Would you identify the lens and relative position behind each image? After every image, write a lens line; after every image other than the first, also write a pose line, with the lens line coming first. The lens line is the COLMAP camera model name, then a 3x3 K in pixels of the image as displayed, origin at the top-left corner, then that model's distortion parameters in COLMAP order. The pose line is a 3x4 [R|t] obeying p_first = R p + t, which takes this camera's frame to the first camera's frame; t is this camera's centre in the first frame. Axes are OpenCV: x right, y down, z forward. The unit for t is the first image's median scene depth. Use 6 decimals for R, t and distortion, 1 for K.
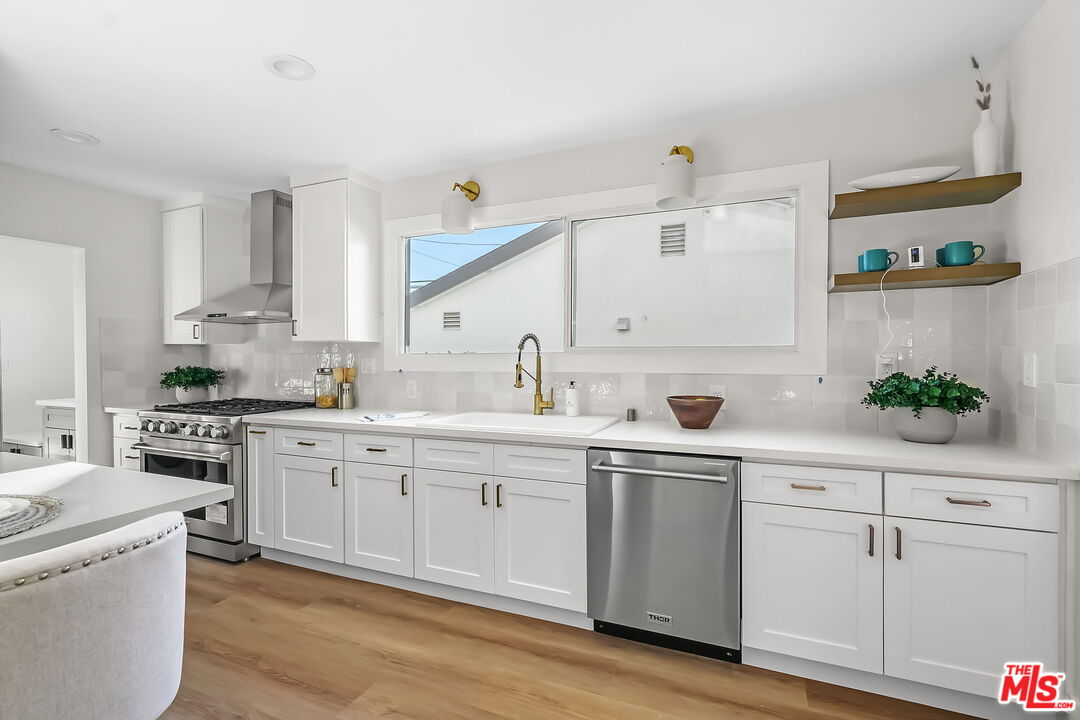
lens RADIAL K [[534.2, 0, 477.9], [0, 534.2, 359.9], [0, 0, 1]] dist [0.000890, 0.000226]
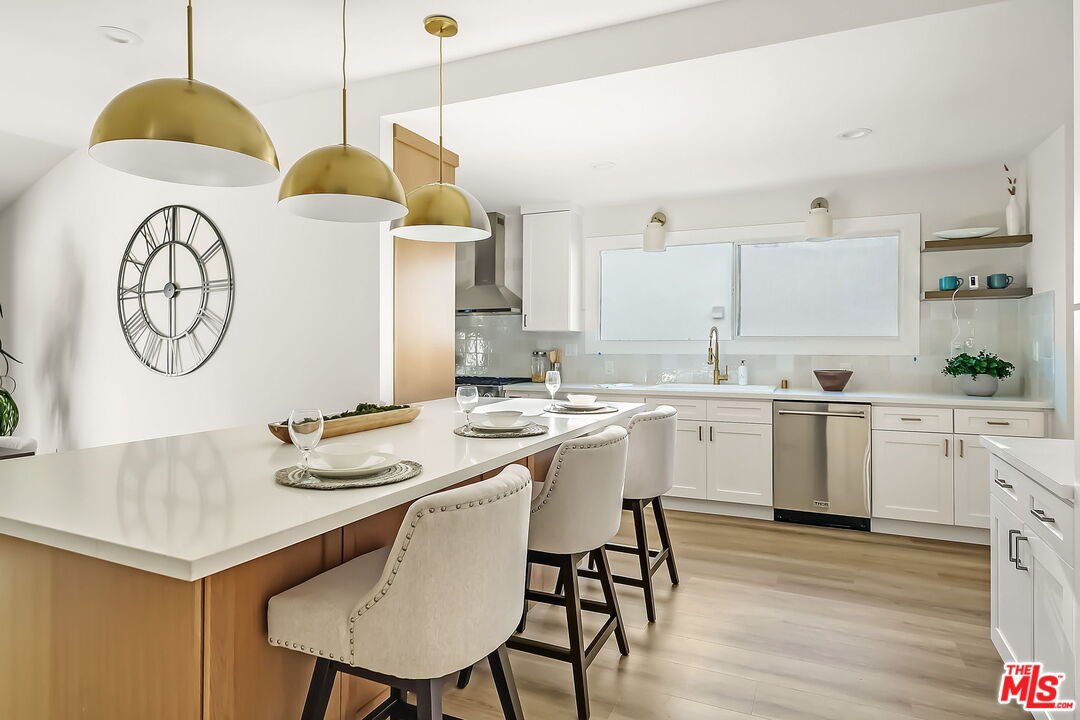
lens RADIAL K [[611.6, 0, 545.1], [0, 611.6, 341.0], [0, 0, 1]] dist [0.001478, -0.000529]
pose [[0.999083, 0.003712, 0.042659, -0.533986], [-0.003221, 0.999928, -0.011568, 0.011570], [-0.042699, 0.011420, 0.999023, -0.762549]]
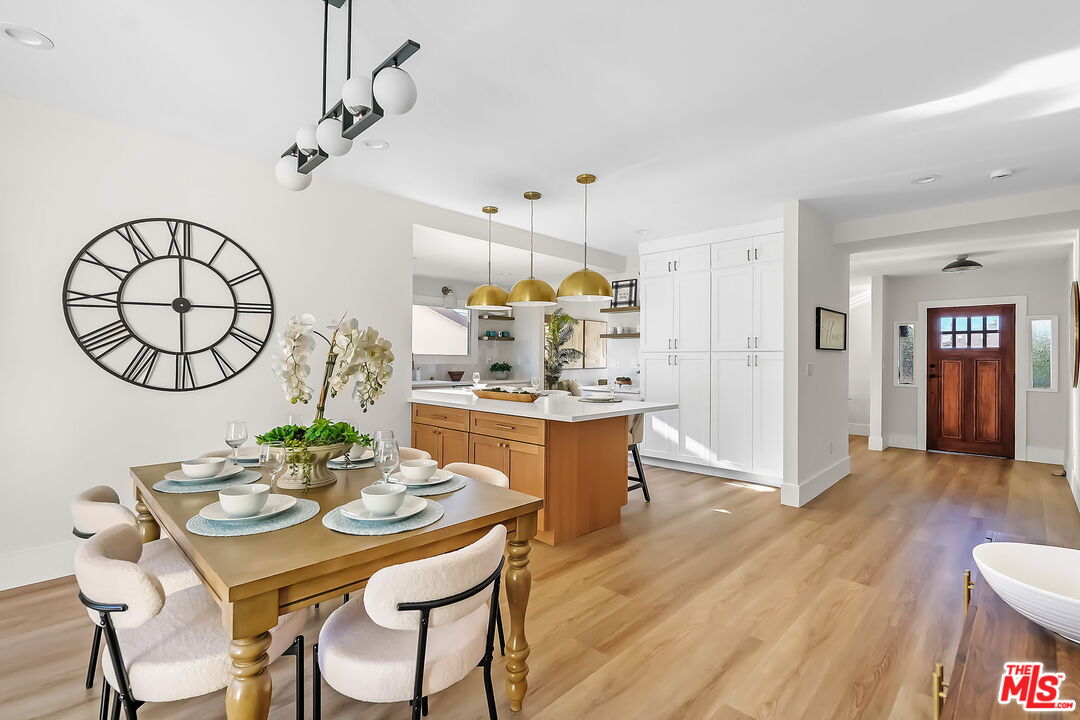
lens RADIAL K [[483.1, 0, 534.0], [0, 483.1, 353.3], [0, 0, 1]] dist [0.000892, 0.000145]
pose [[0.311386, 0.013604, 0.950186, -2.453174], [-0.000433, 0.999899, -0.014174, 0.004867], [-0.950283, 0.004002, 0.311361, -0.360478]]
